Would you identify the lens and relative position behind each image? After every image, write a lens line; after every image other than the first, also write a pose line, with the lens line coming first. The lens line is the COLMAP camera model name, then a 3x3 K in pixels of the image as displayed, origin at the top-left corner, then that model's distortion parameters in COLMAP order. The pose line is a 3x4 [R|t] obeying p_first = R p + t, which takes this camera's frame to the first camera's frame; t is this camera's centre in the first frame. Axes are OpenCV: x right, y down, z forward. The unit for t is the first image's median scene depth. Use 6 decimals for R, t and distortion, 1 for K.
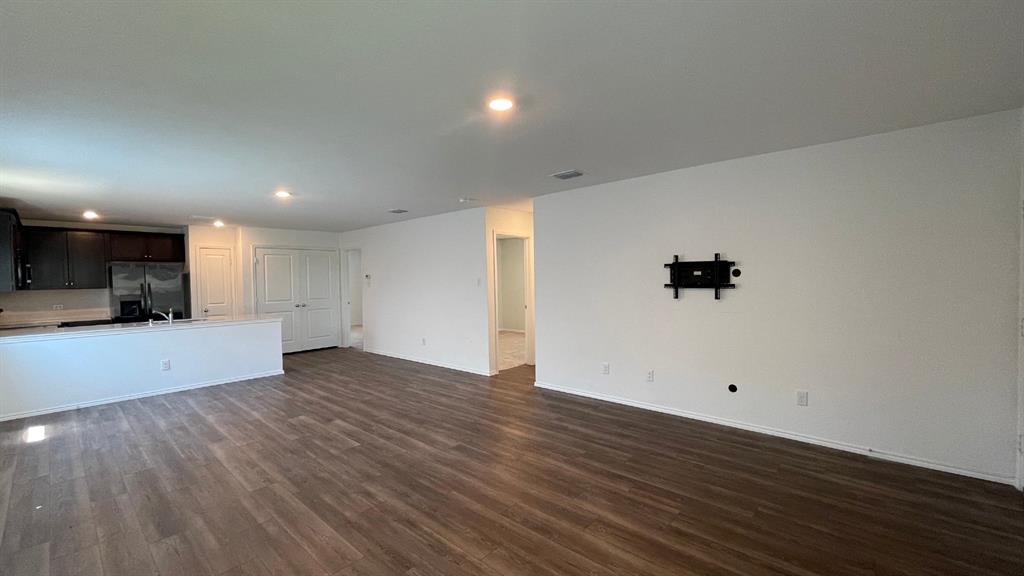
lens RADIAL K [[412.0, 0, 515.5], [0, 412.0, 288.2], [0, 0, 1]] dist [-0.001443, -0.000163]
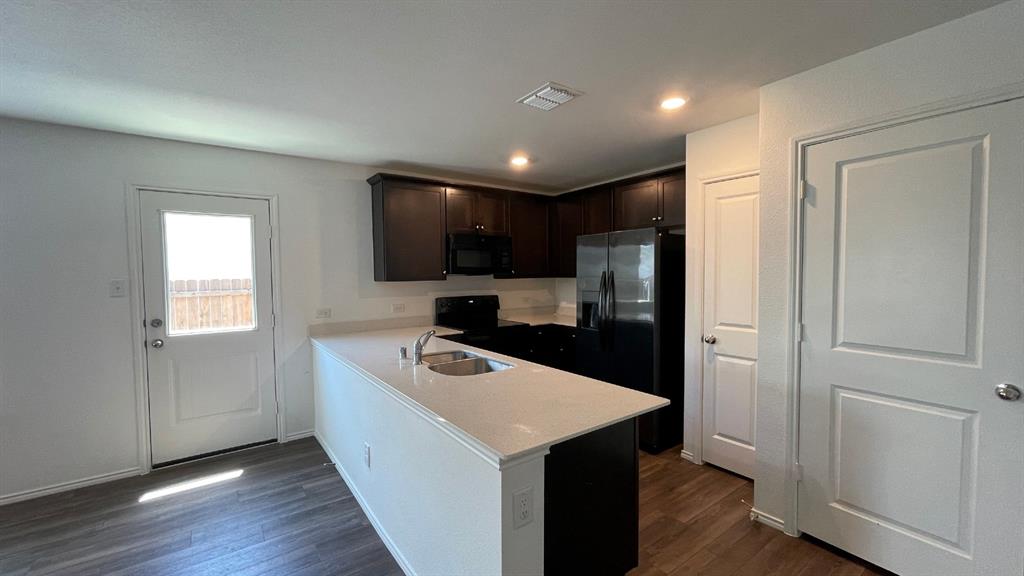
lens RADIAL K [[428.2, 0, 512.0], [0, 428.2, 288.0], [0, 0, 1]] dist [0.000584, -0.000005]
pose [[-0.211491, 0.054597, -0.975854, -0.350521], [-0.009185, 0.998283, 0.057843, -0.019977], [0.977337, 0.021196, -0.210627, 1.004441]]
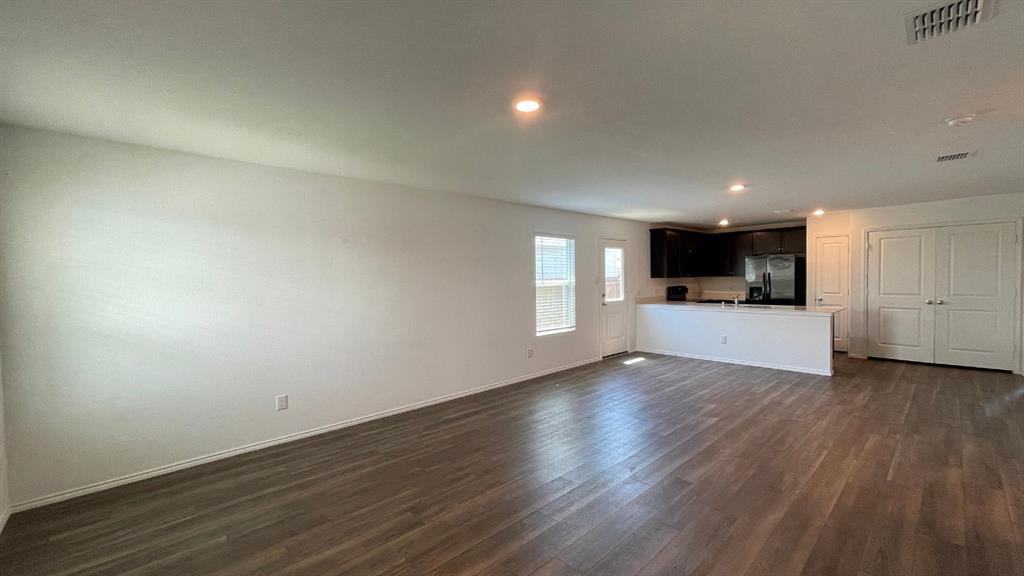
lens RADIAL K [[412.0, 0, 515.5], [0, 412.0, 288.2], [0, 0, 1]] dist [-0.001443, -0.000163]
pose [[-0.083183, 0.043713, -0.995575, 0.349299], [-0.006694, 0.998990, 0.044422, -0.014979], [0.996512, 0.010359, -0.082807, 0.380258]]
